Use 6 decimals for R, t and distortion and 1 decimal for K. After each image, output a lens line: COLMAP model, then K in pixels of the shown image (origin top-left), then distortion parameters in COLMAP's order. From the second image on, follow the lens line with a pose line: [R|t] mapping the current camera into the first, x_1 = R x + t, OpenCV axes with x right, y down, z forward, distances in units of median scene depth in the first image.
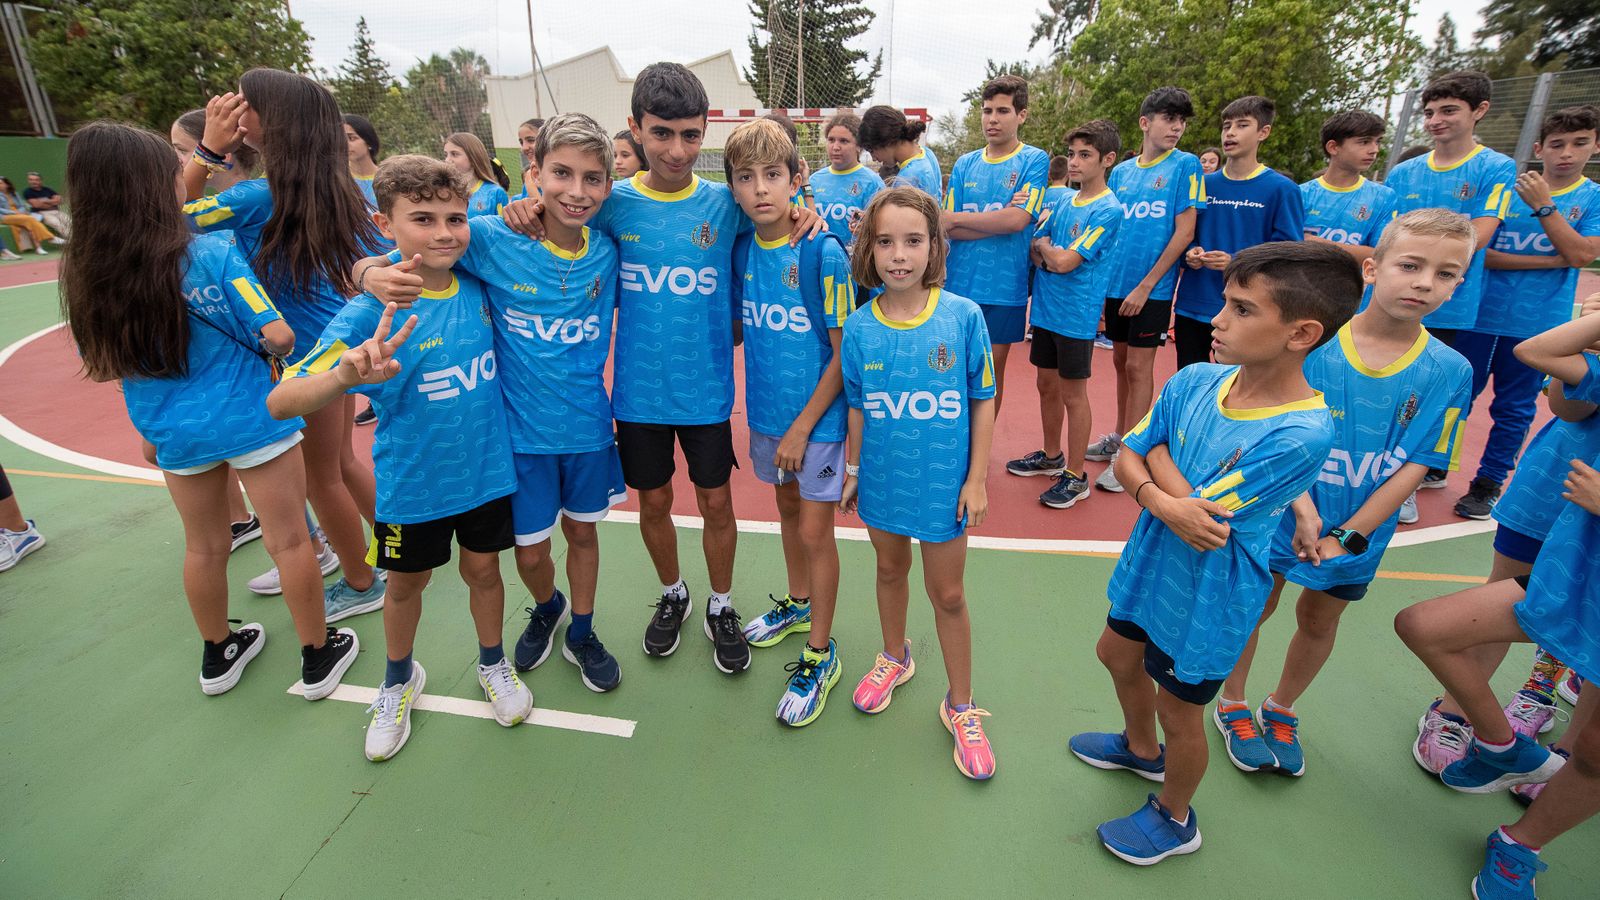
lens RADIAL K [[642.0, 0, 803.8], [0, 642.0, 379.3], [0, 0, 1]] dist [-0.014575, -0.001417]
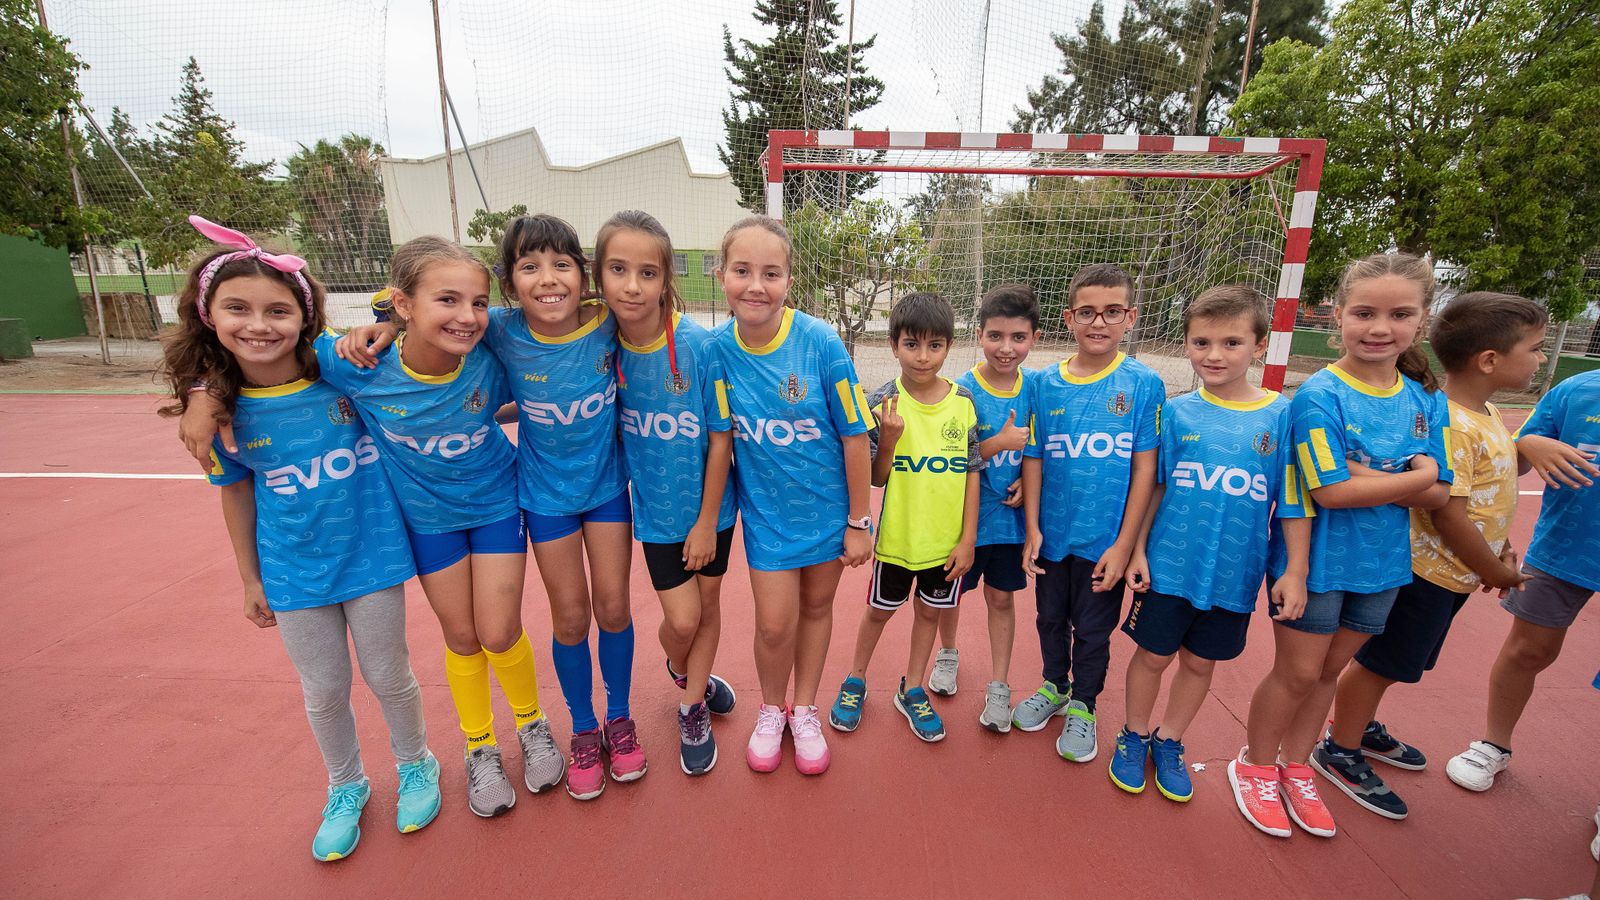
lens RADIAL K [[642.0, 0, 805.1], [0, 642.0, 453.9], [0, 0, 1]] dist [-0.014575, -0.001417]
pose [[0.992767, -0.024488, 0.117535, -0.090892], [0.029710, 0.998638, -0.042882, -0.064344], [-0.116324, 0.046064, 0.992142, 0.208498]]
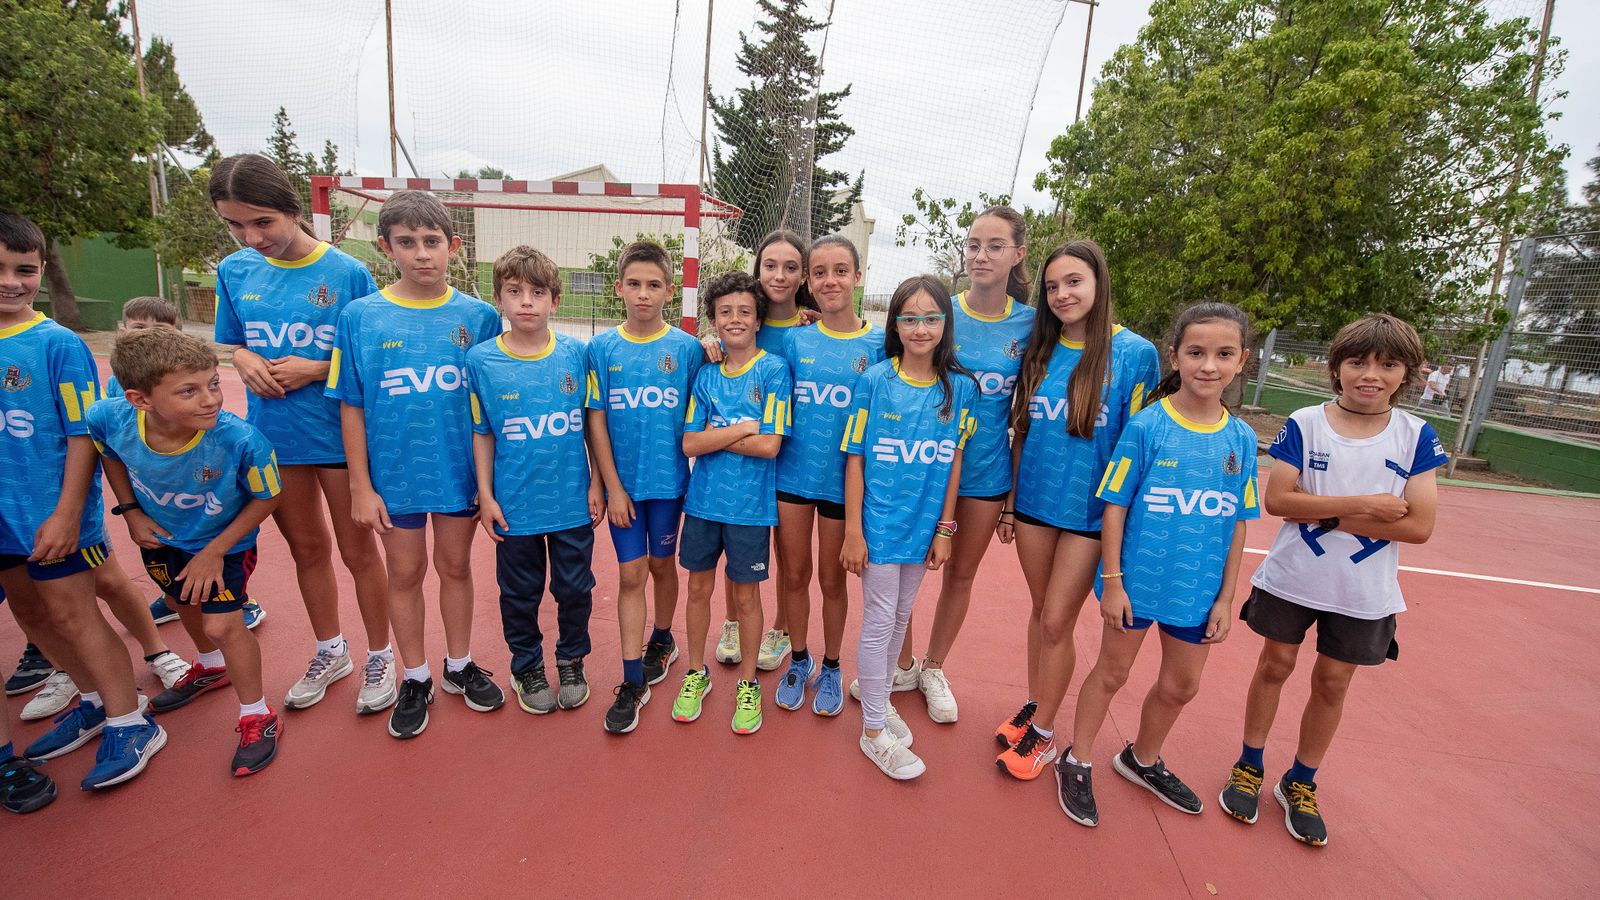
lens RADIAL K [[642.0, 0, 803.7], [0, 642.0, 446.5], [0, 0, 1]] dist [-0.014575, -0.001417]
pose [[0.995574, 0.072775, -0.059472, 0.119430], [-0.078276, 0.992289, -0.096103, -0.053902], [0.052019, 0.100333, 0.993593, 0.165940]]
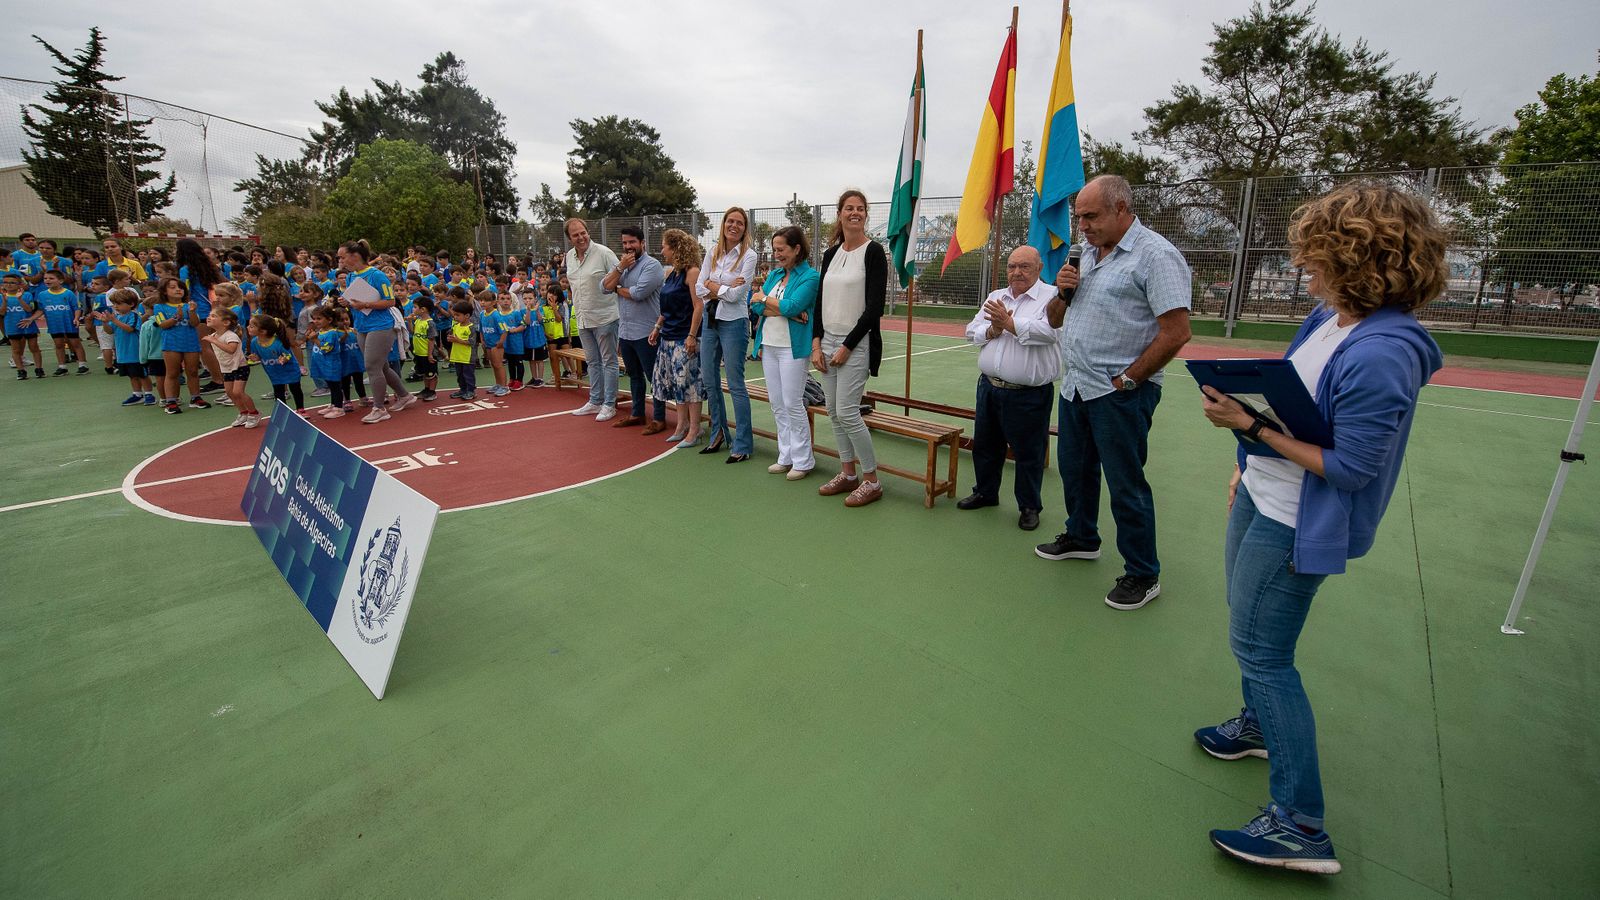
lens RADIAL K [[642.0, 0, 806.5], [0, 642.0, 388.5], [0, 0, 1]] dist [-0.014575, -0.001417]
pose [[0.580865, -0.153091, 0.799474, -0.236716], [0.243440, 0.969876, 0.008848, 0.243755], [-0.776745, 0.189484, 0.600635, -0.756178]]
